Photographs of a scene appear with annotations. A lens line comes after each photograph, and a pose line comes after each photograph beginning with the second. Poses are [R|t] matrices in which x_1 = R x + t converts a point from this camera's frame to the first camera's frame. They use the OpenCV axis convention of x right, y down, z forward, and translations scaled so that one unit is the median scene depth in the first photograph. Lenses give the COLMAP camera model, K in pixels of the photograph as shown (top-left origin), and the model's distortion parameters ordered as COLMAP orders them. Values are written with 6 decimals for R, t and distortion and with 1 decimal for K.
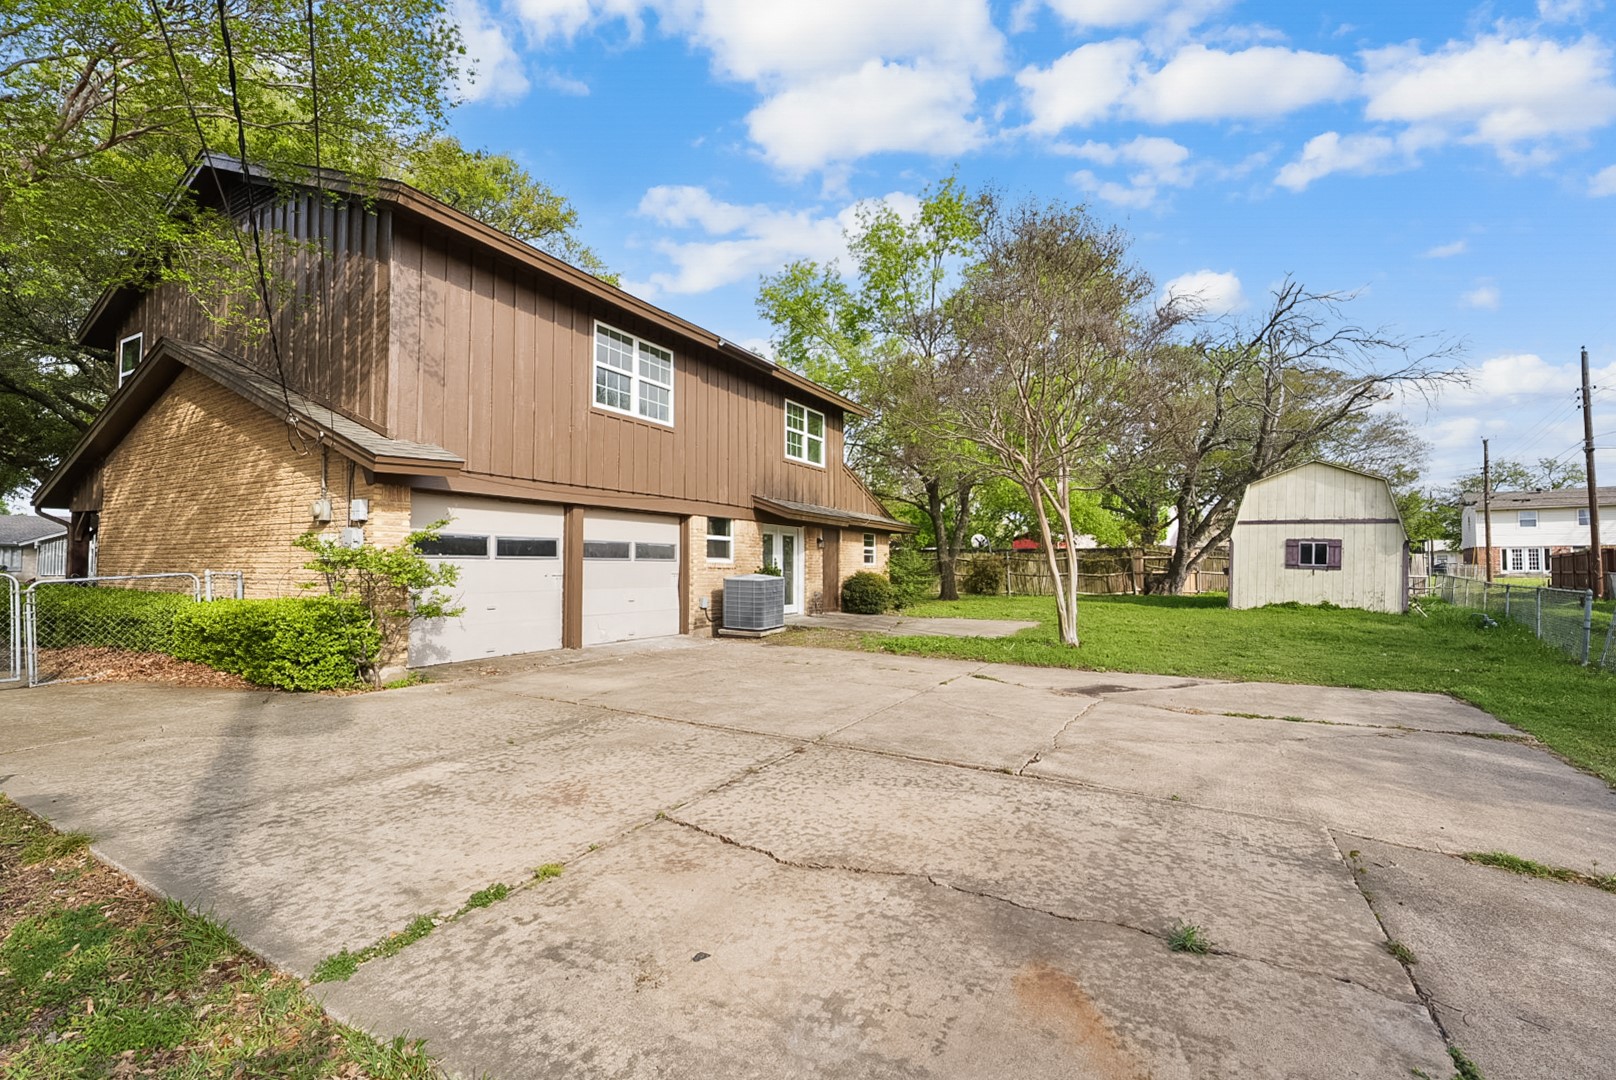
lens RADIAL K [[689.6, 0, 803.5], [0, 689.6, 534.6], [0, 0, 1]] dist [-0.000567, 0.000003]
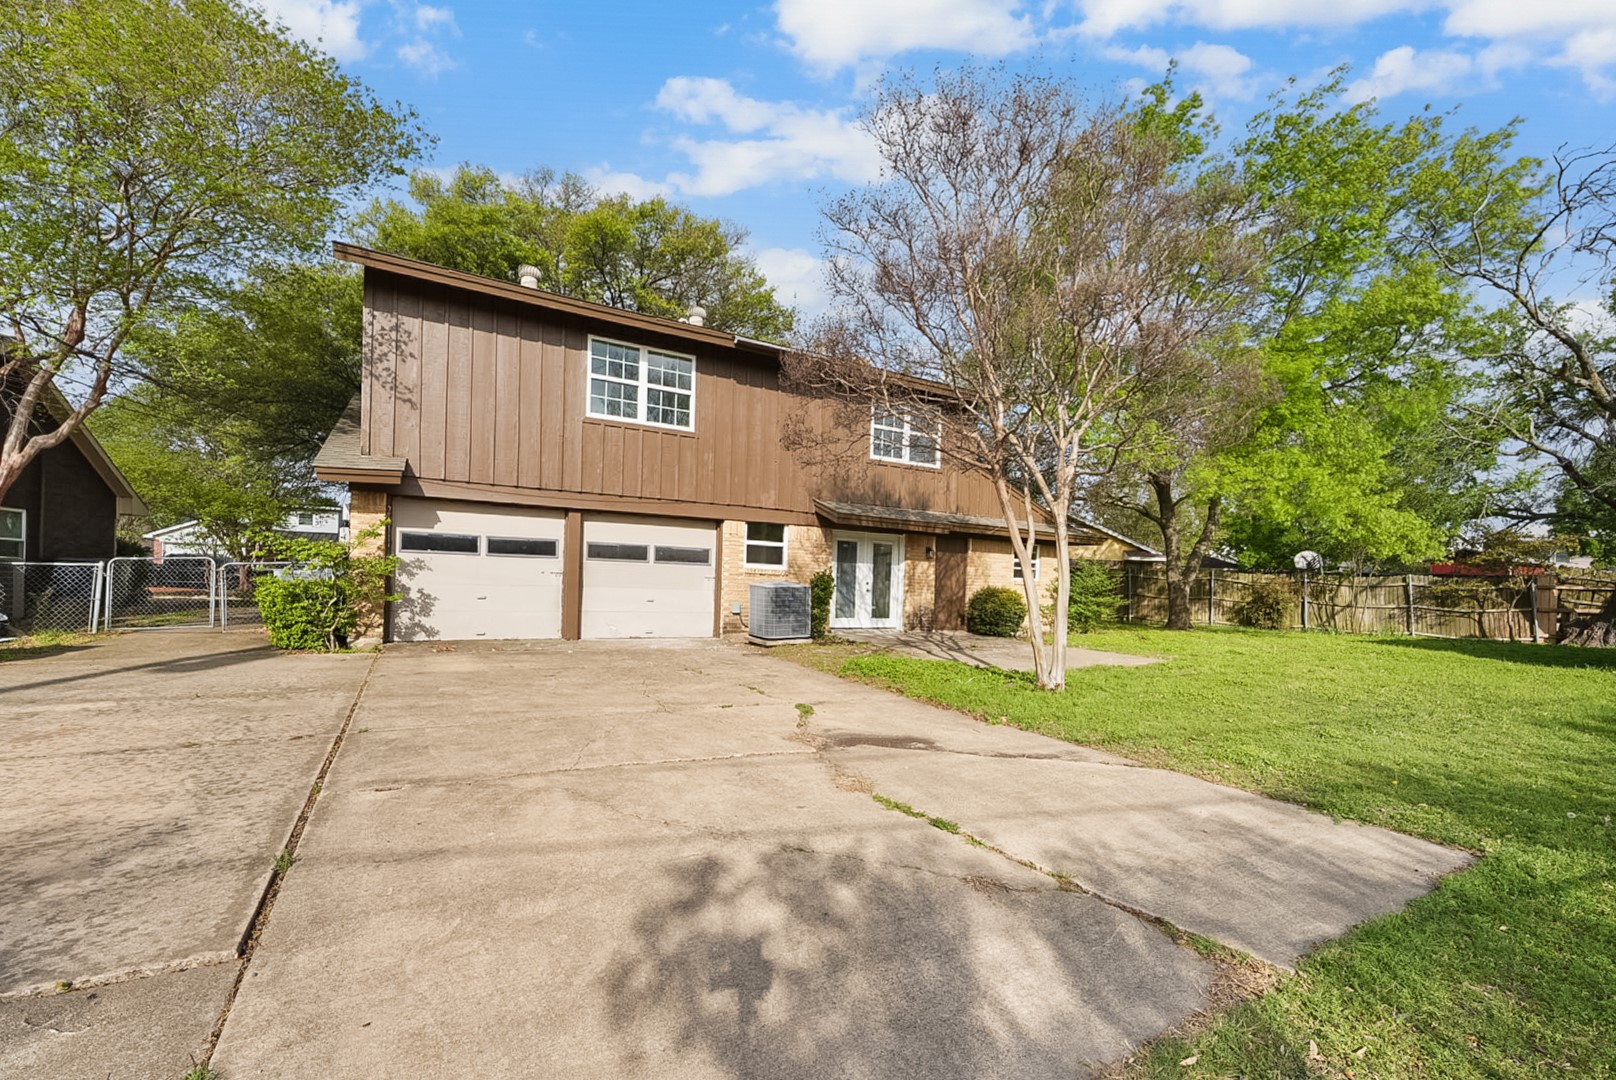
lens RADIAL K [[674.5, 0, 822.9], [0, 674.5, 575.1], [0, 0, 1]] dist [-0.000794, -0.000216]
pose [[0.865687, 0.027361, -0.499837, 0.502212], [-0.011209, 0.999314, 0.035290, 0.017440], [0.500460, -0.024947, 0.865400, 0.246267]]
